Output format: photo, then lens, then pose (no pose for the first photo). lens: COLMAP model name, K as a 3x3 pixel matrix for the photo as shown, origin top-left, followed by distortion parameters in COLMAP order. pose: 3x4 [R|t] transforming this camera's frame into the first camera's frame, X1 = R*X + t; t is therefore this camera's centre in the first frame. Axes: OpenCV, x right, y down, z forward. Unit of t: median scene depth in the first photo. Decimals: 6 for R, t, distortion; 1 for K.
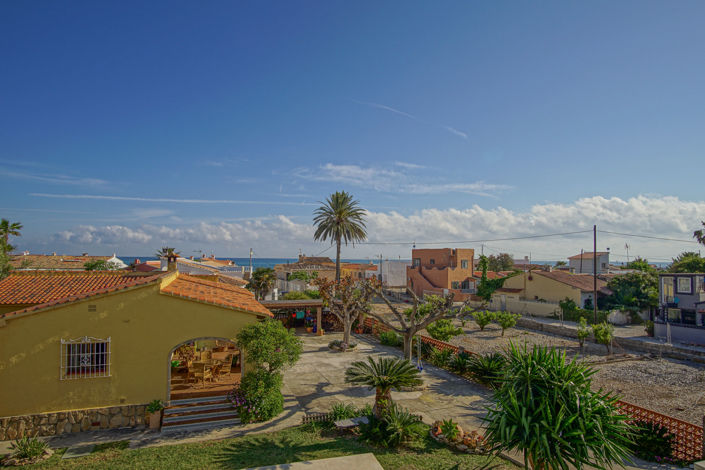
lens RADIAL K [[394.5, 0, 353.4], [0, 394.5, 249.4], [0, 0, 1]] dist [0.003605, 0.001483]
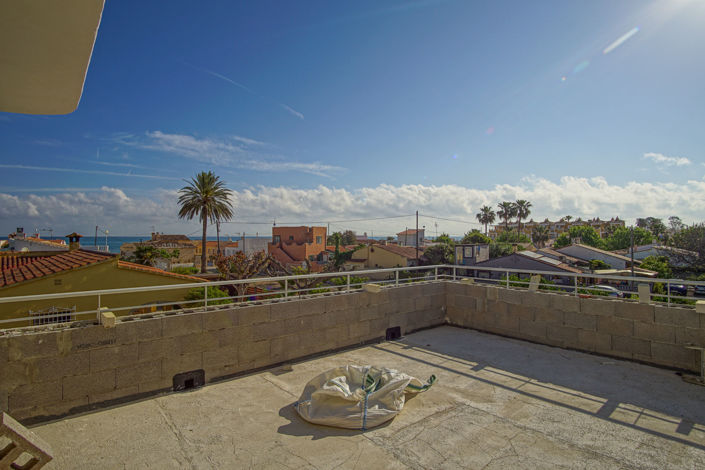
lens RADIAL K [[394.5, 0, 353.4], [0, 394.5, 249.4], [0, 0, 1]] dist [0.003605, 0.001483]
pose [[0.916072, -0.023321, 0.400335, -0.091641], [-0.000670, 0.998217, 0.059685, -0.004494], [-0.401014, -0.054944, 0.914423, -0.105534]]
